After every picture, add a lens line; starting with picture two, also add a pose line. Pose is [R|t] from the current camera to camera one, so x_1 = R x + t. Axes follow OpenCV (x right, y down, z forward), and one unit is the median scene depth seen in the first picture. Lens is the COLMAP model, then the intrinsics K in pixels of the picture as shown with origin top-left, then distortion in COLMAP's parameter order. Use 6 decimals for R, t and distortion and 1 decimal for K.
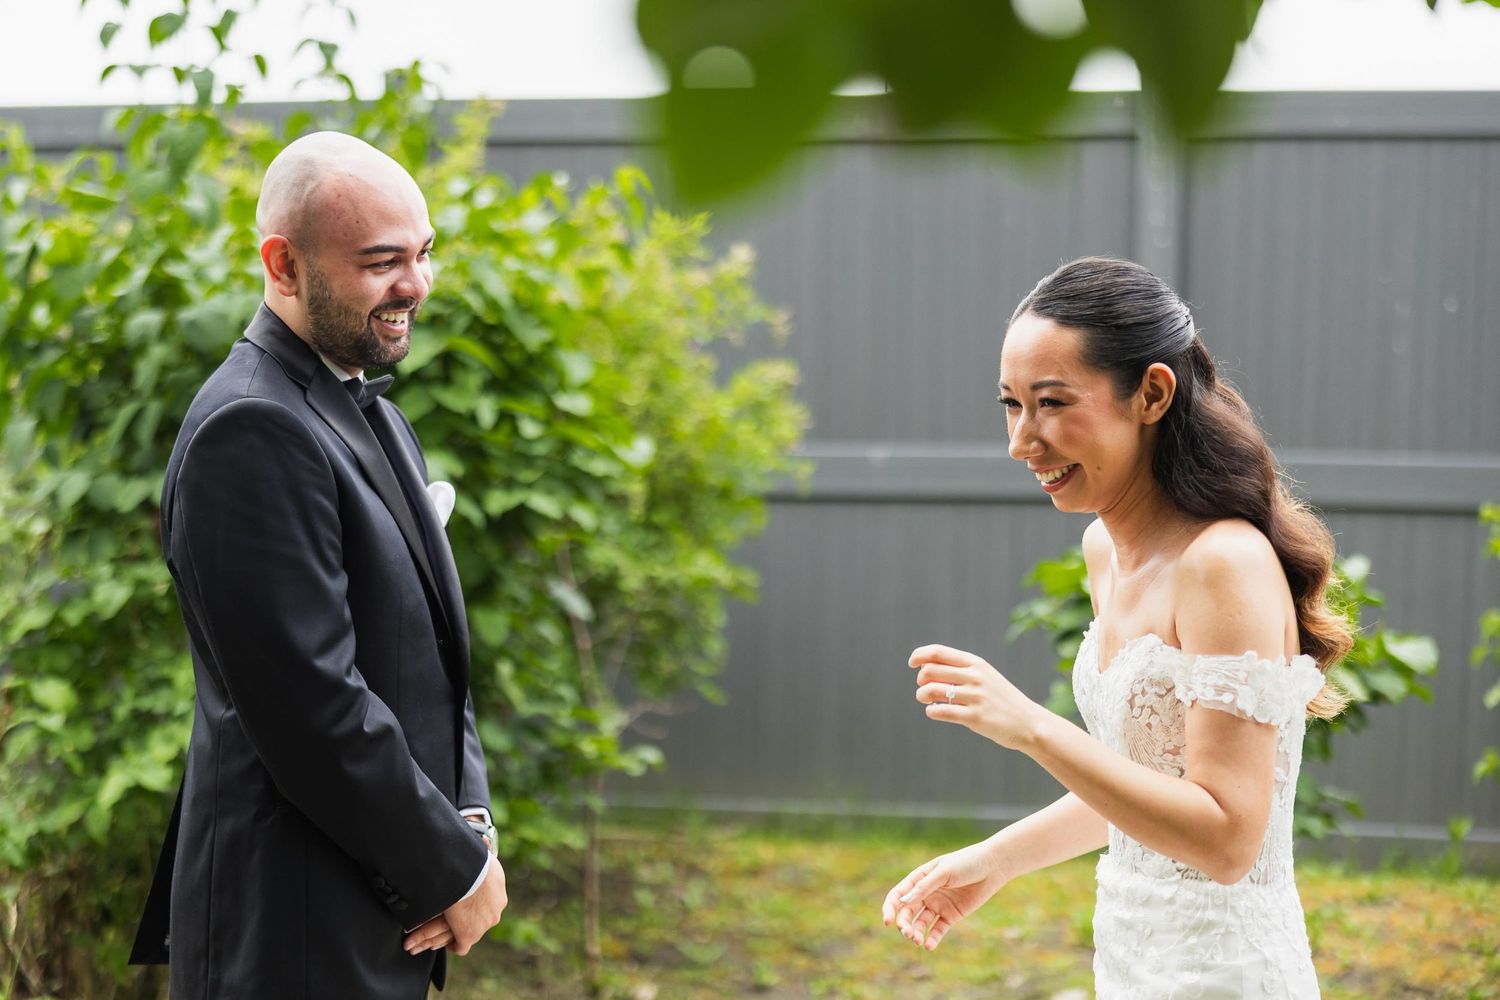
lens RADIAL K [[2924.0, 0, 711.4], [0, 2924.0, 461.6], [0, 0, 1]] dist [-0.039251, 0.287669]
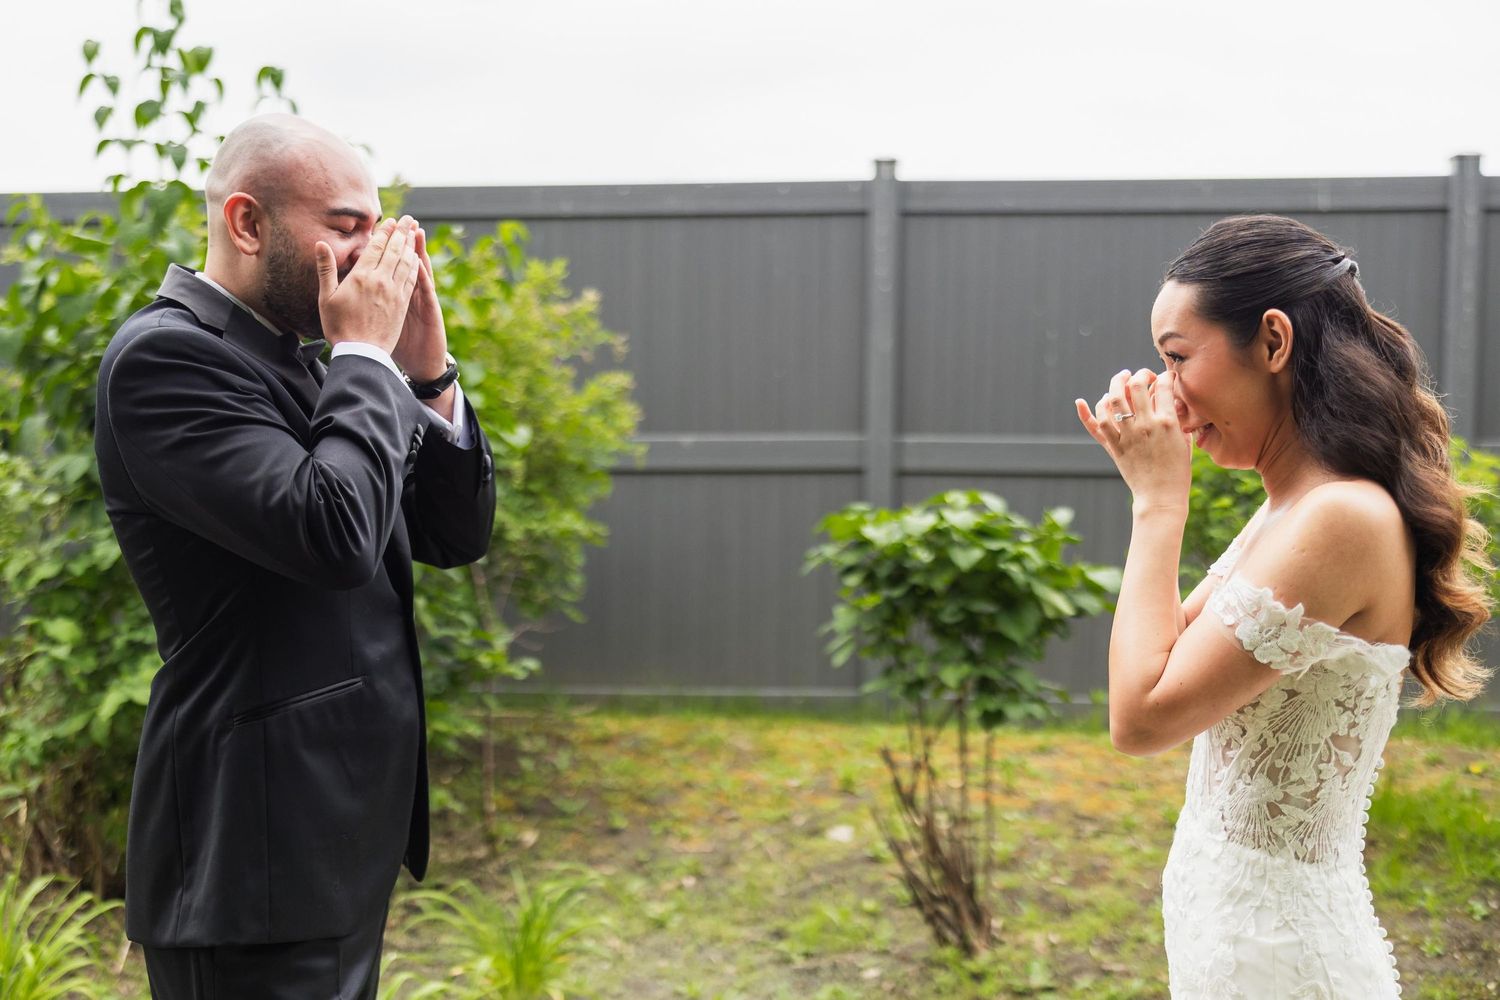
lens RADIAL K [[1861.0, 0, 750.0], [0, 1861.0, 500.0], [0, 0, 1]] dist [-0.006707, 0.007118]
pose [[0.994551, -0.013424, 0.103386, -0.007738], [0.010768, 0.999599, 0.026206, 0.004043], [-0.103696, -0.024950, 0.994296, 0.134208]]
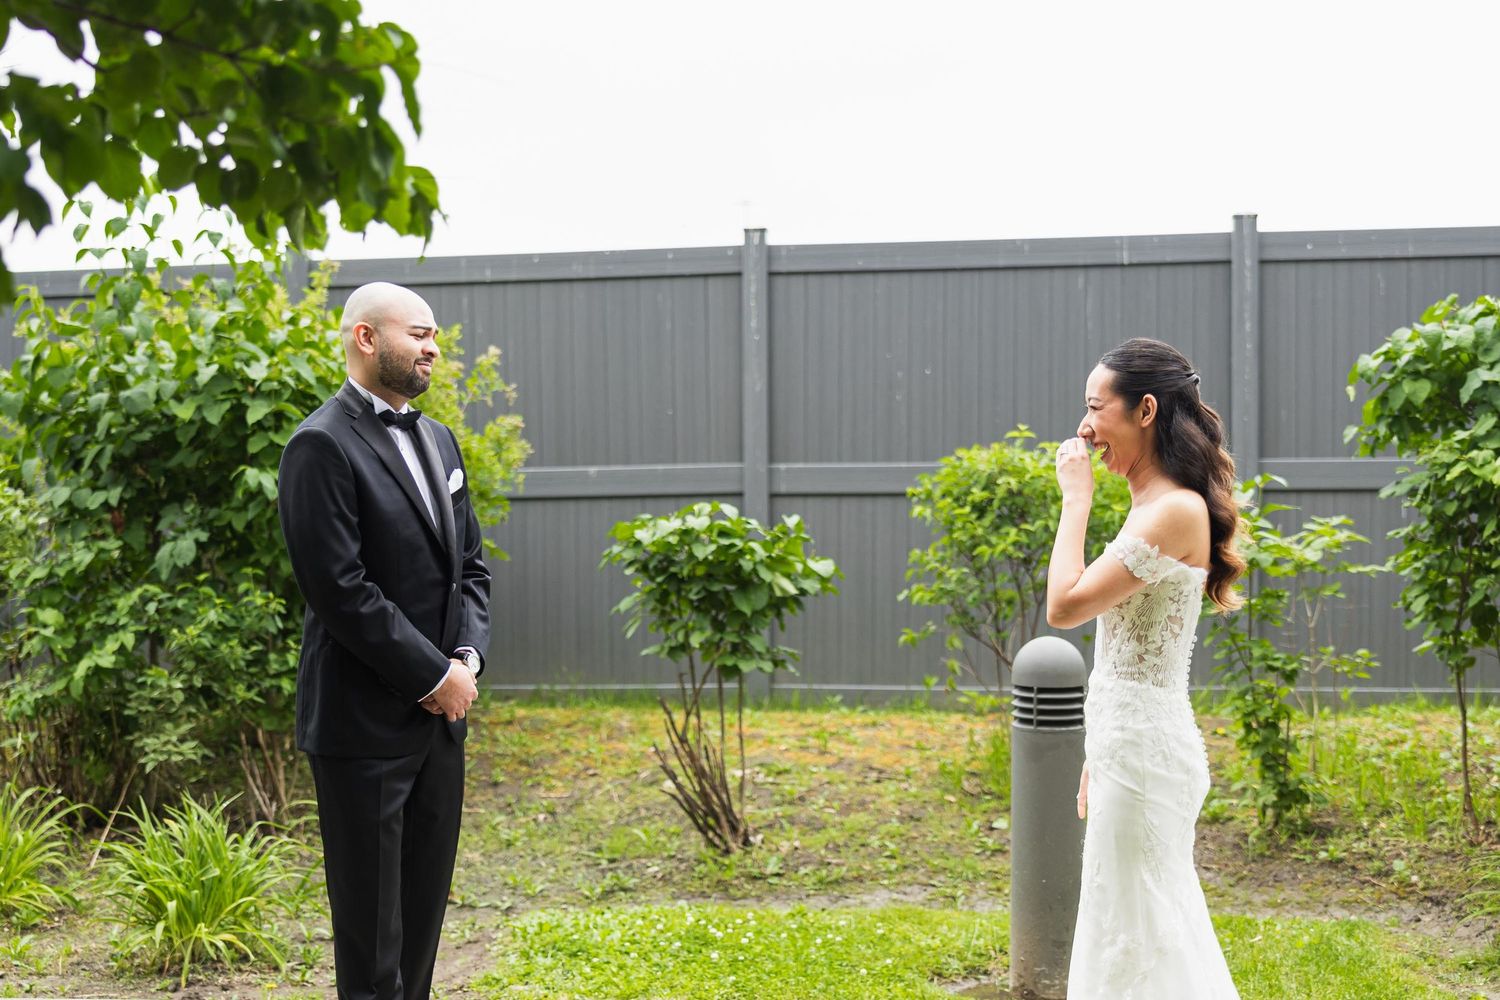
lens RADIAL K [[1984.3, 0, 743.5], [0, 1984.3, 465.6], [0, 0, 1]] dist [-0.045245, 0.041860]
pose [[0.997679, -0.027394, 0.062343, 0.093248], [0.028166, 0.999537, -0.011545, 0.013098], [-0.061998, 0.013274, 0.997988, -0.155049]]
